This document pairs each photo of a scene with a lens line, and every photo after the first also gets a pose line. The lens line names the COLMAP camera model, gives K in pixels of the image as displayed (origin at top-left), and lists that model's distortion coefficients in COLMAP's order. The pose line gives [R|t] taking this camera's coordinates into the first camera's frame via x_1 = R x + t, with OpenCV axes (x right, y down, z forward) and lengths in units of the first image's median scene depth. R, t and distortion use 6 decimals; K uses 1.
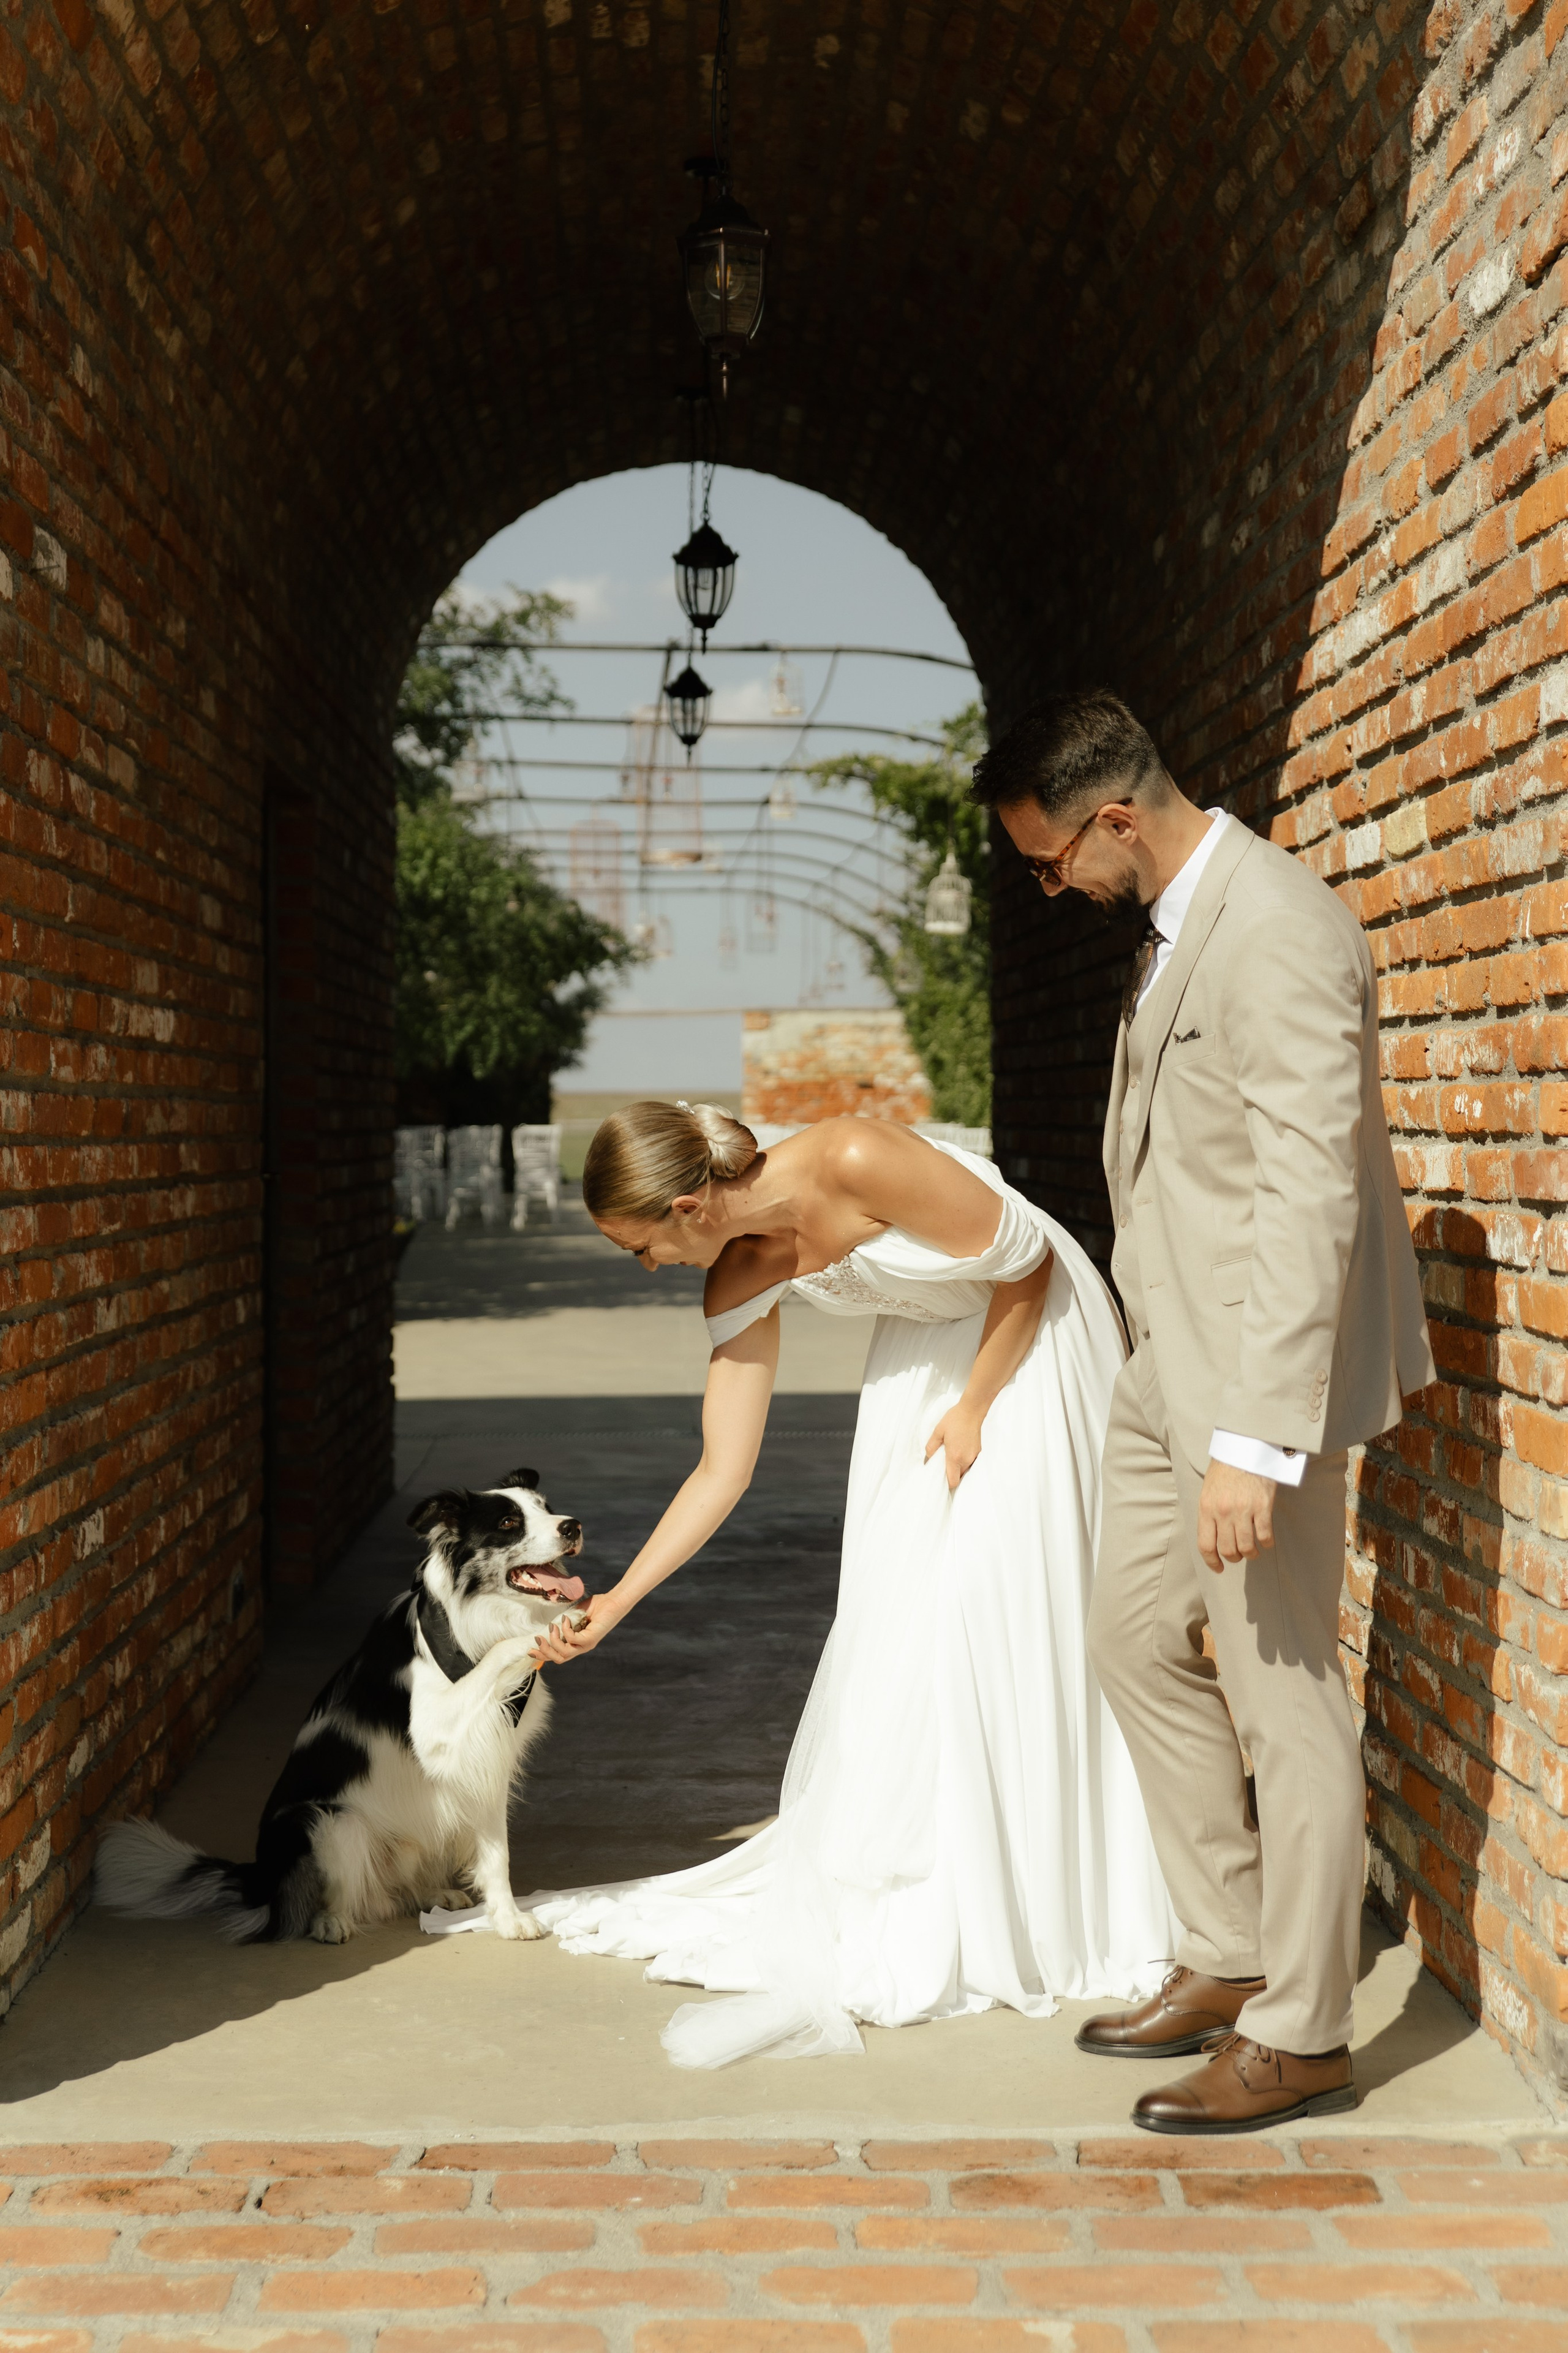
lens RADIAL K [[3186.0, 0, 766.7], [0, 3186.0, 1198.5], [0, 0, 1]] dist [0.013895, -0.002357]
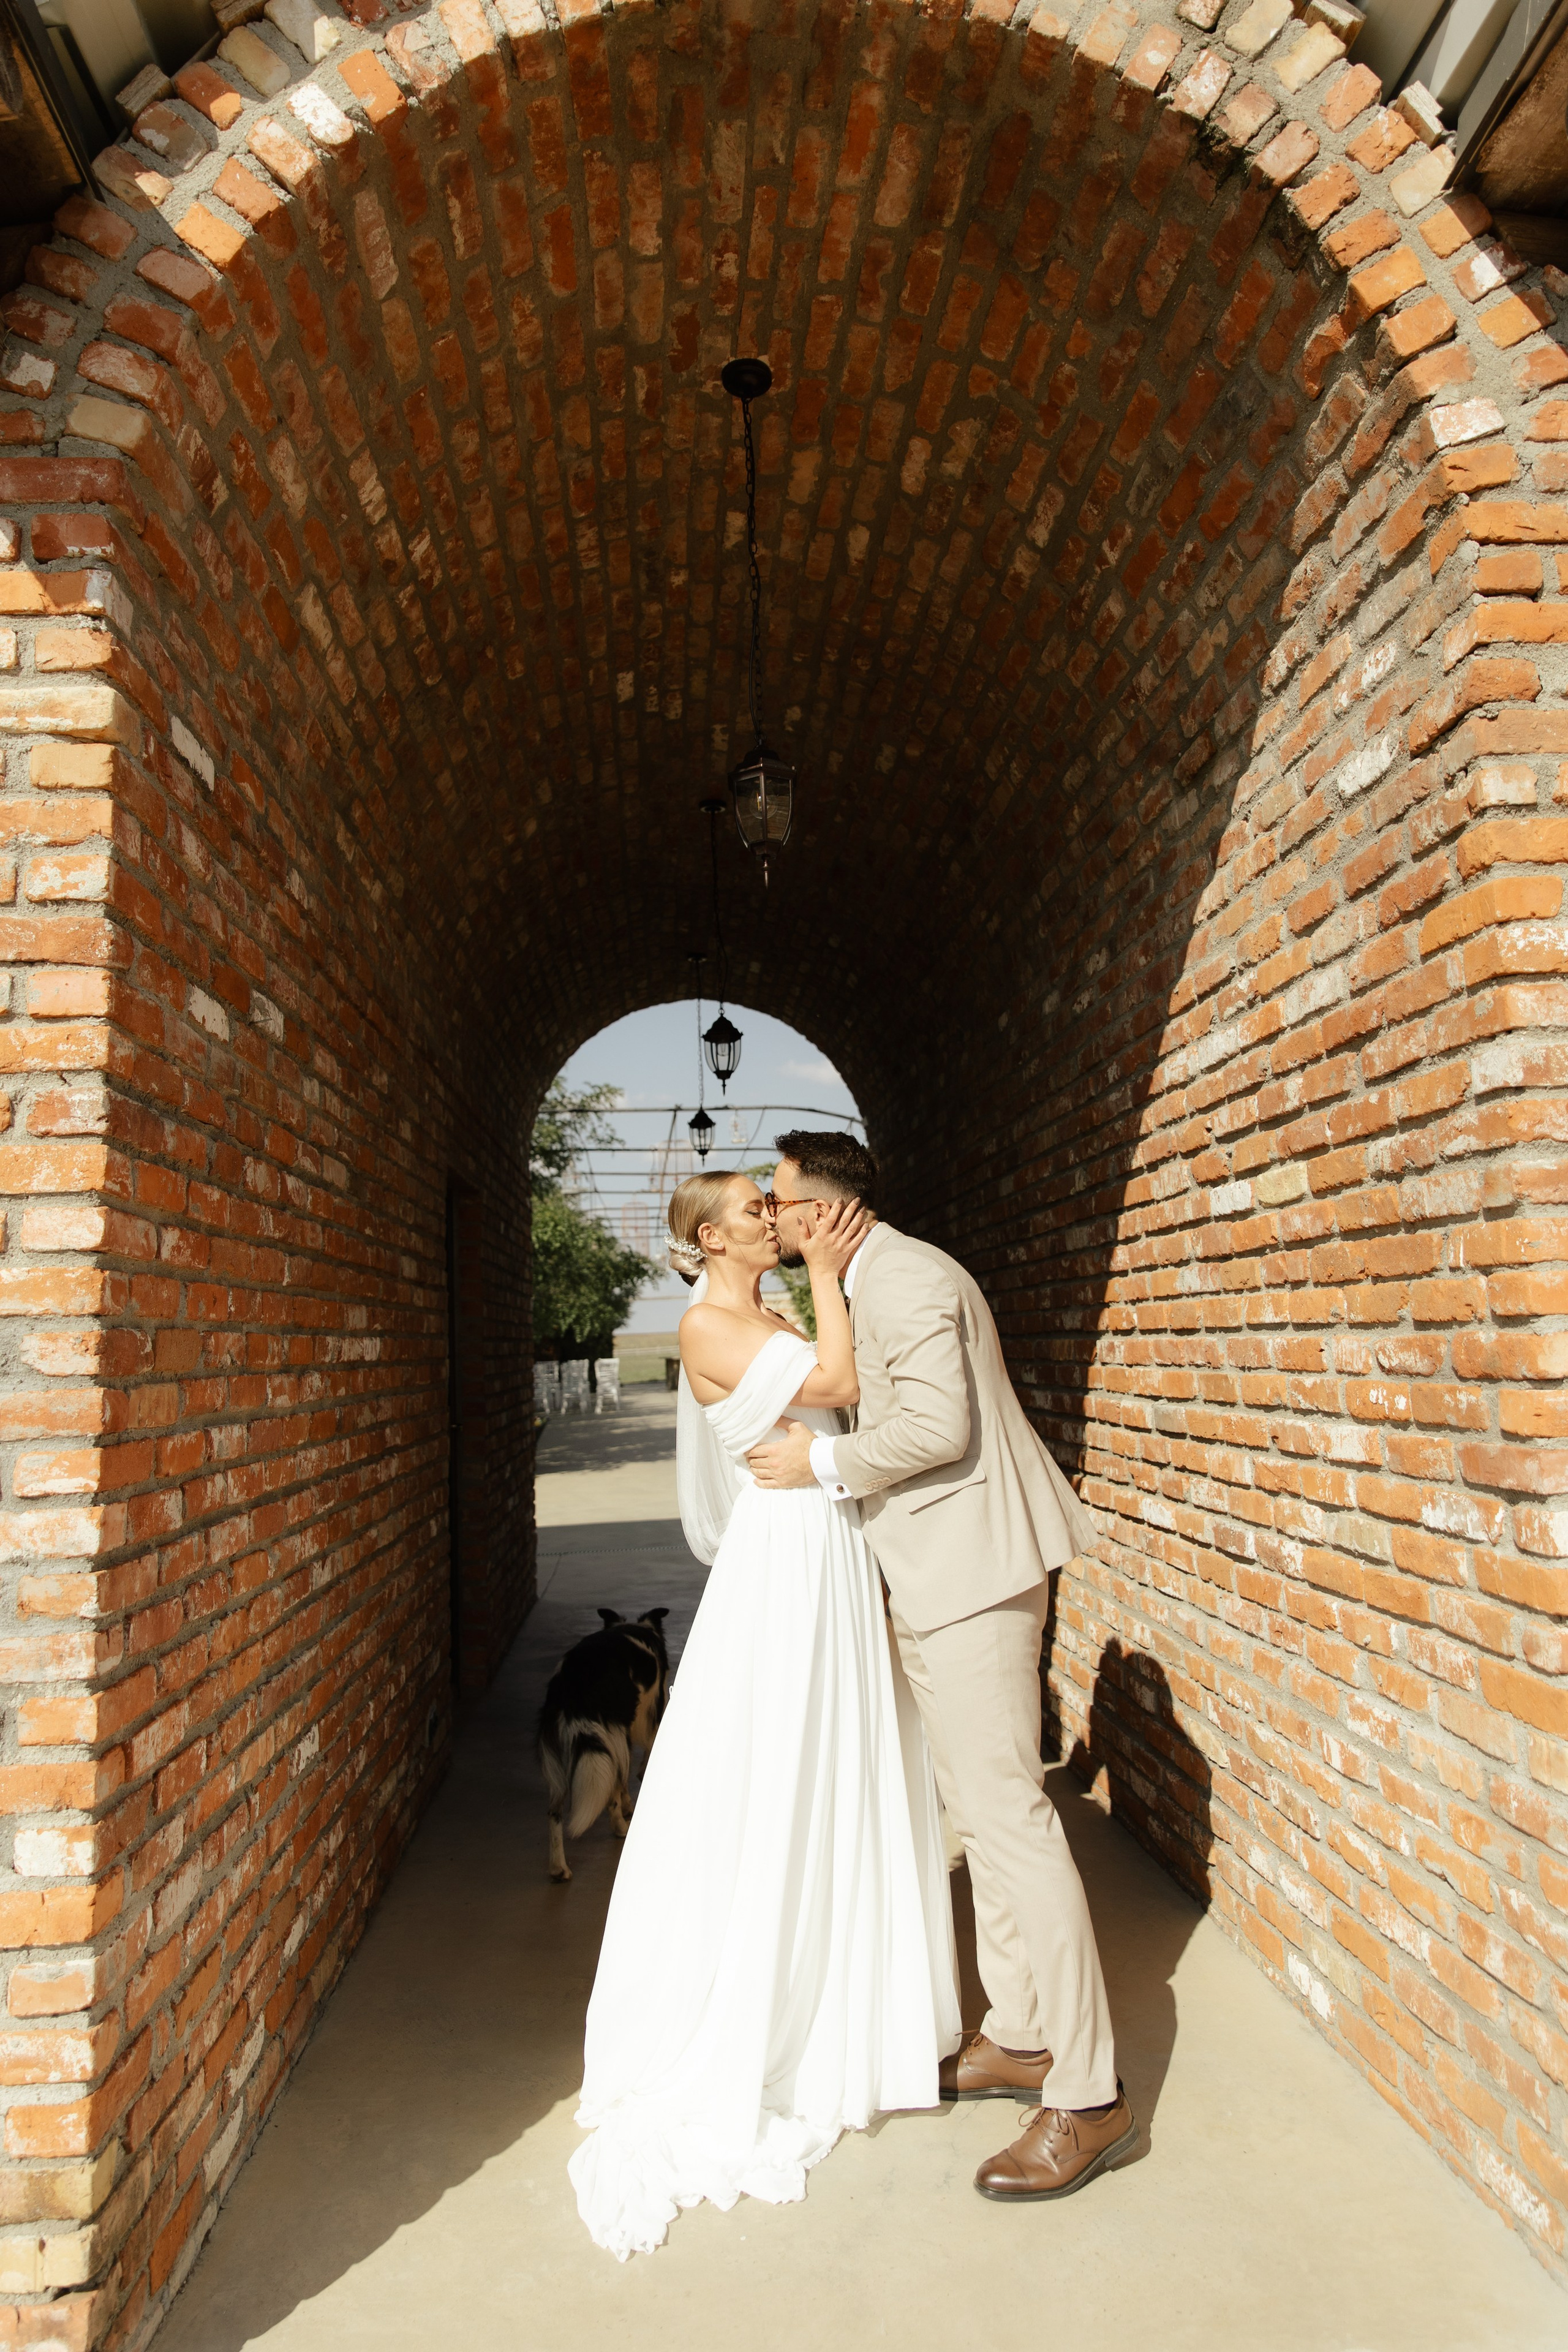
lens RADIAL K [[1560.1, 0, 768.4], [0, 1560.1, 1188.2], [0, 0, 1]] dist [0.004999, 0.000033]
pose [[0.998848, -0.031882, 0.035869, -0.036248], [0.036098, 0.991653, -0.123778, -0.036125], [-0.031624, 0.124930, 0.991661, 0.315159]]
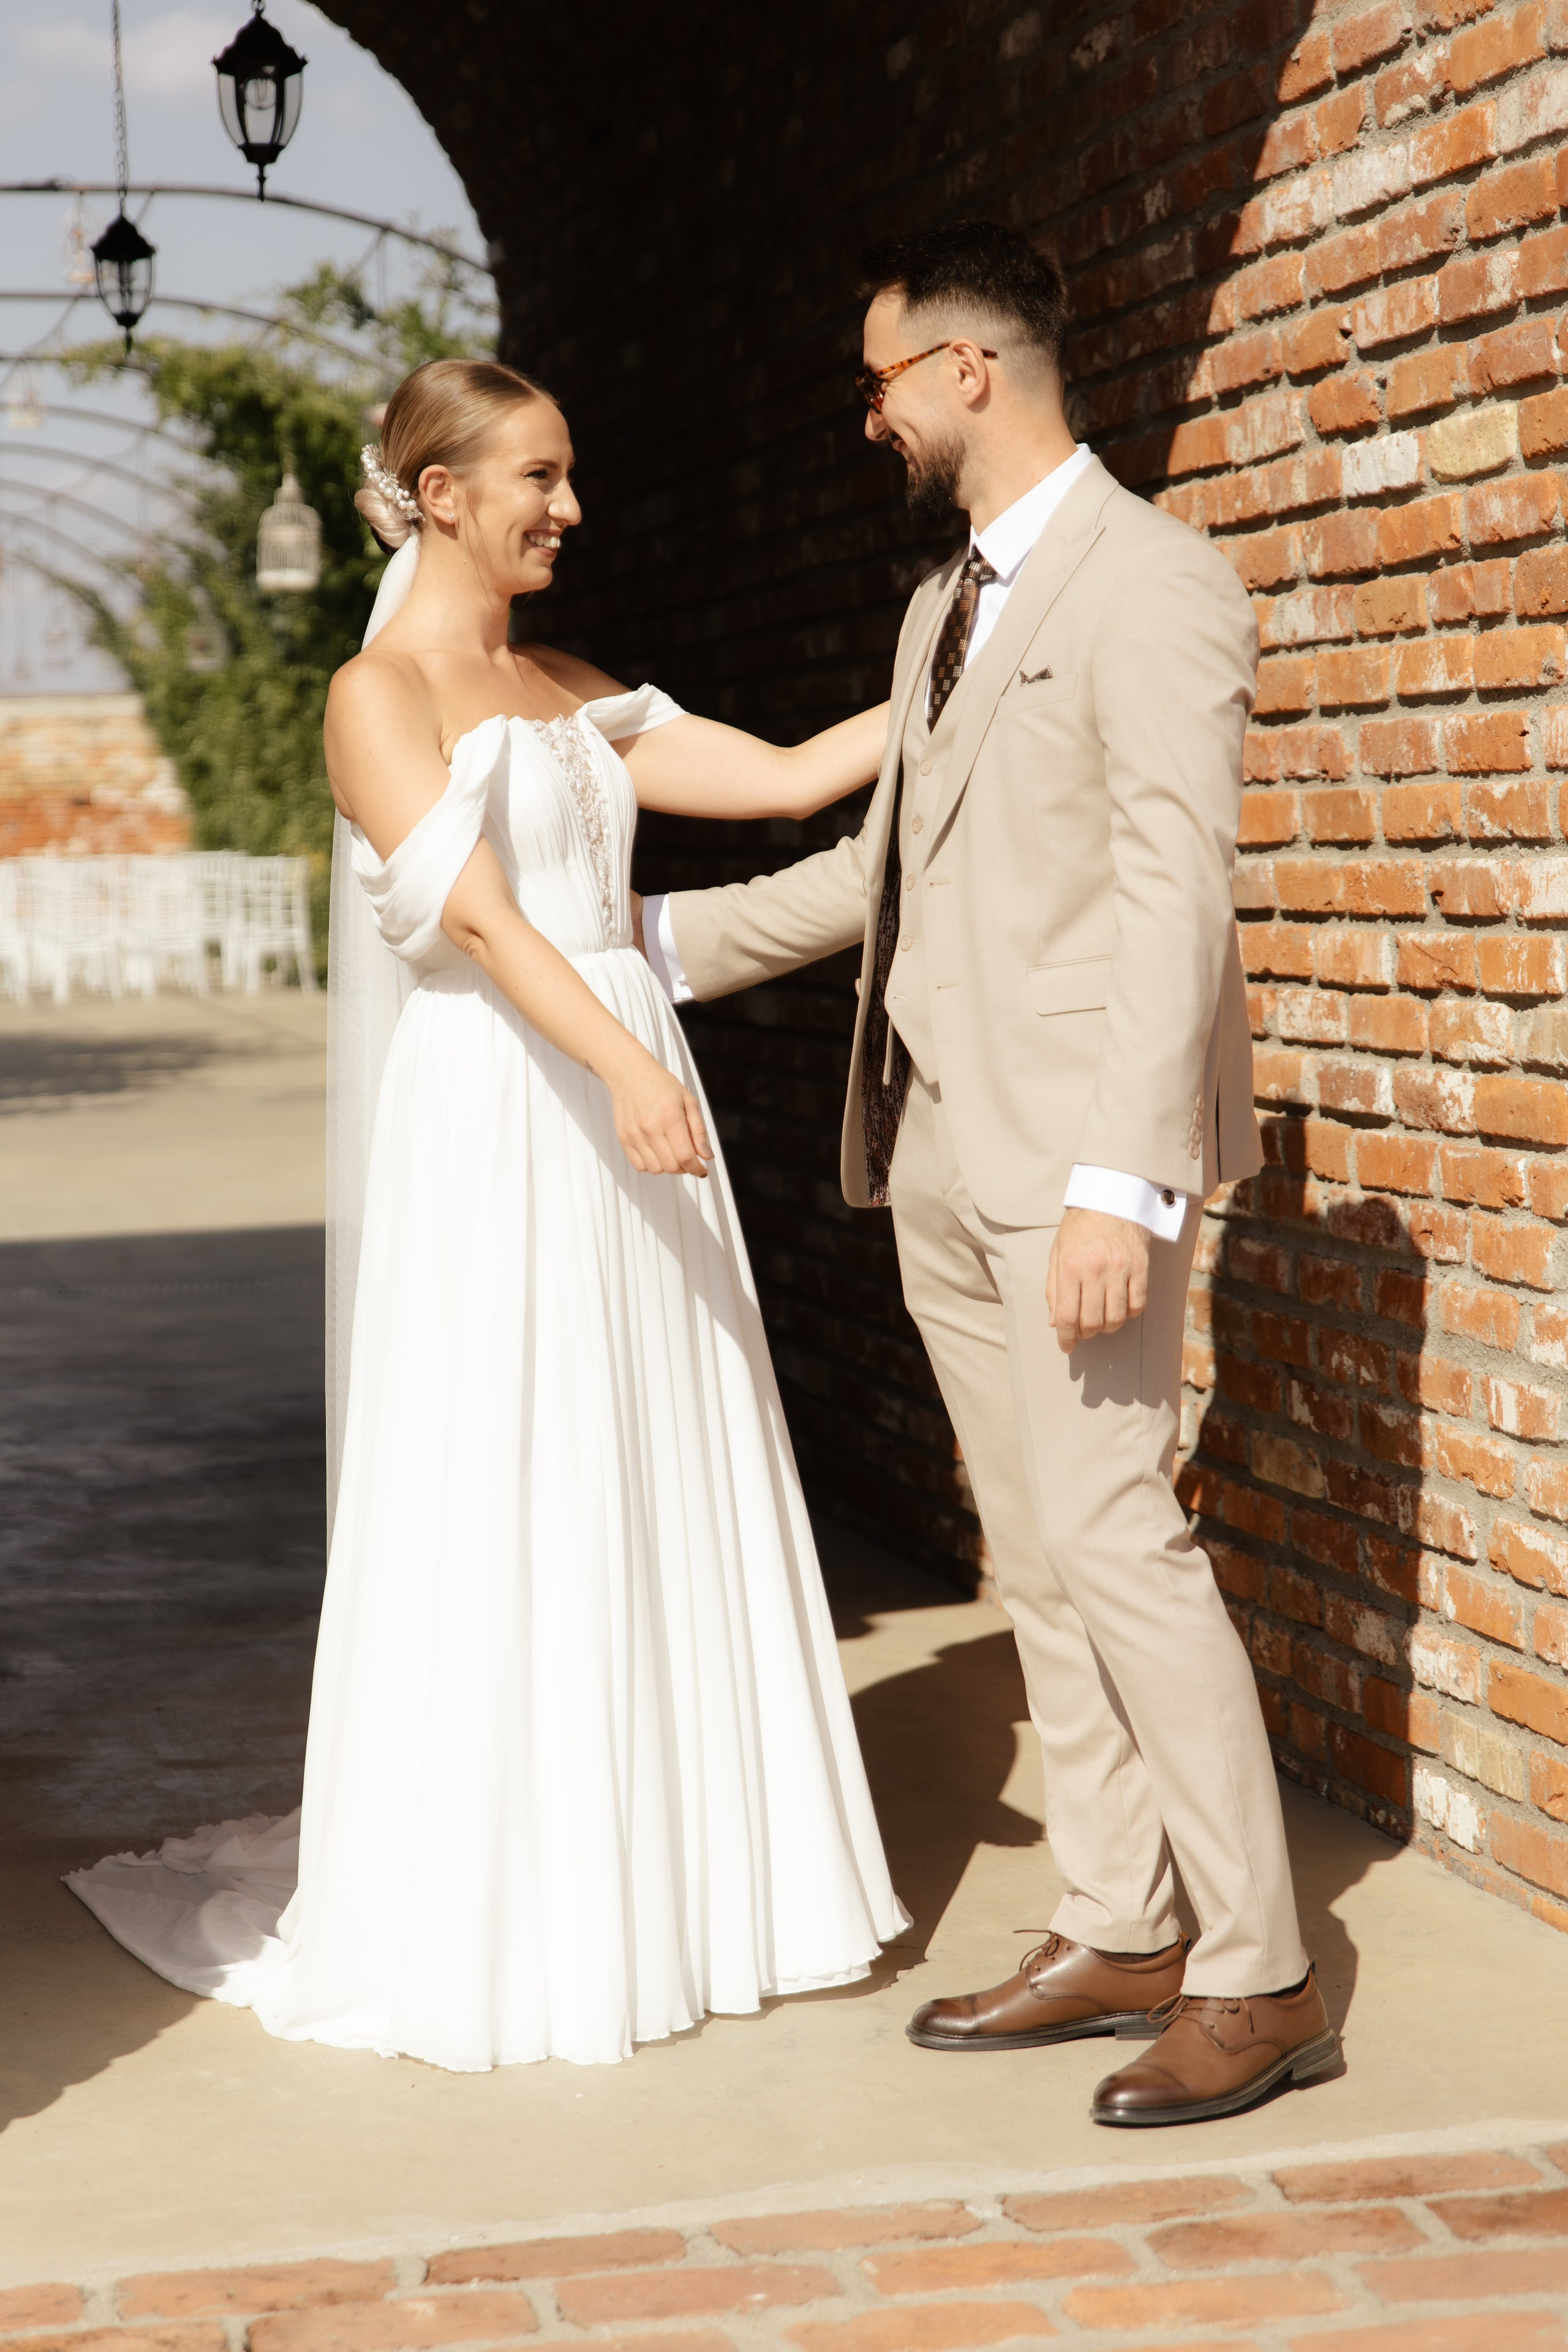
lens RADIAL K [[4384.3, 0, 784.0], [0, 4384.3, 1176.0], [0, 0, 1]] dist [0.024239, -0.088569]
pose [[0.979165, -0.040767, 0.198930, -0.156659], [0.030544, 0.998063, 0.054195, -0.002752], [-0.200754, -0.046990, 0.978514, 0.002994]]
